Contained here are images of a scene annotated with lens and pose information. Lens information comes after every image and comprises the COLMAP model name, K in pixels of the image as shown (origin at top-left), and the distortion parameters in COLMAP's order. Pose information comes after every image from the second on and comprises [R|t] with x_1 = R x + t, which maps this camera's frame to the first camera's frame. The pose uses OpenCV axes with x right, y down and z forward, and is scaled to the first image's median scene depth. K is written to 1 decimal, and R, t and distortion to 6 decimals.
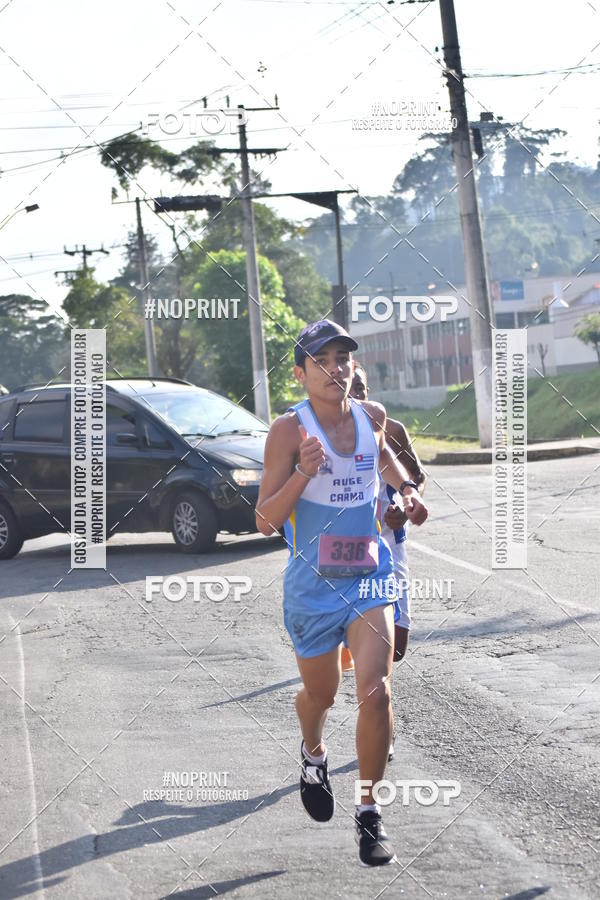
lens RADIAL K [[4113.8, 0, 301.6], [0, 4113.8, 423.4], [0, 0, 1]] dist [0.055862, 3.987042]
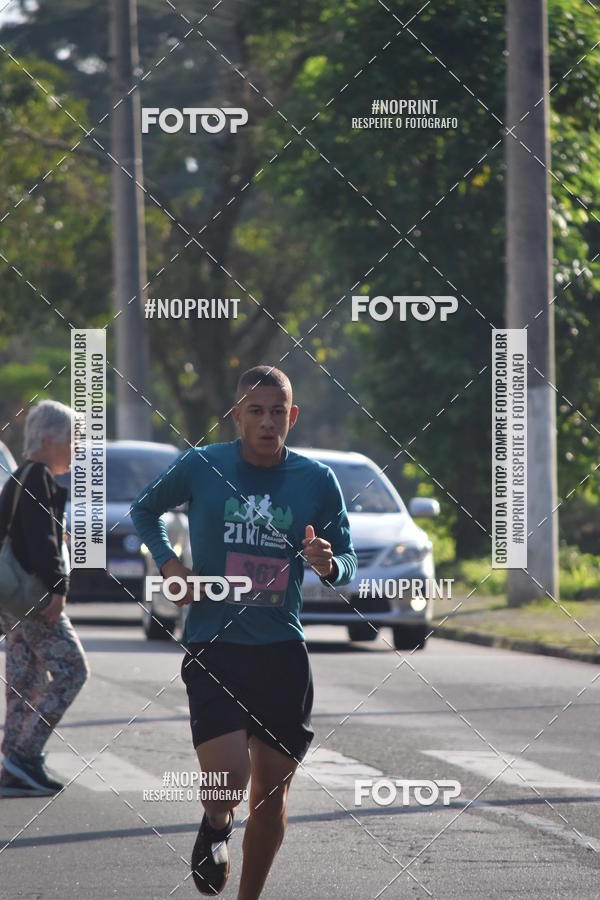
lens RADIAL K [[6388.8, 0, 300.4], [0, 6388.8, 449.3], [0, 0, 1]] dist [-0.182008, 32.578575]
pose [[0.997879, 0.063940, 0.012247, -0.029467], [-0.064004, 0.997937, 0.004931, -0.009917], [-0.011906, -0.005704, 0.999913, 0.567345]]
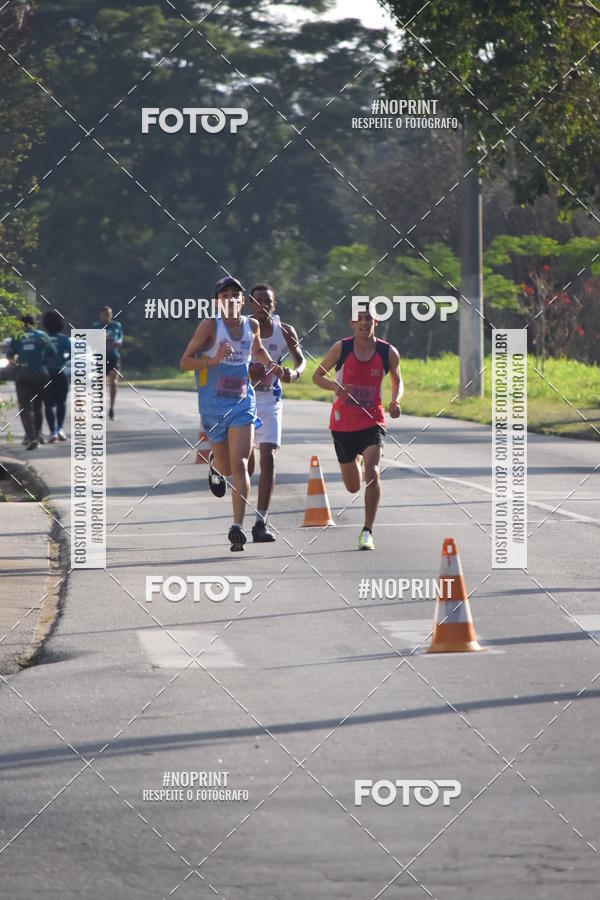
lens RADIAL K [[6382.8, 0, 299.9], [0, 6382.8, 449.9], [0, 0, 1]] dist [-0.117291, 23.188549]
pose [[0.995325, 0.056565, -0.078287, -0.027822], [-0.054320, 0.998057, 0.030521, -0.010052], [0.079862, -0.026126, 0.996464, 0.561797]]
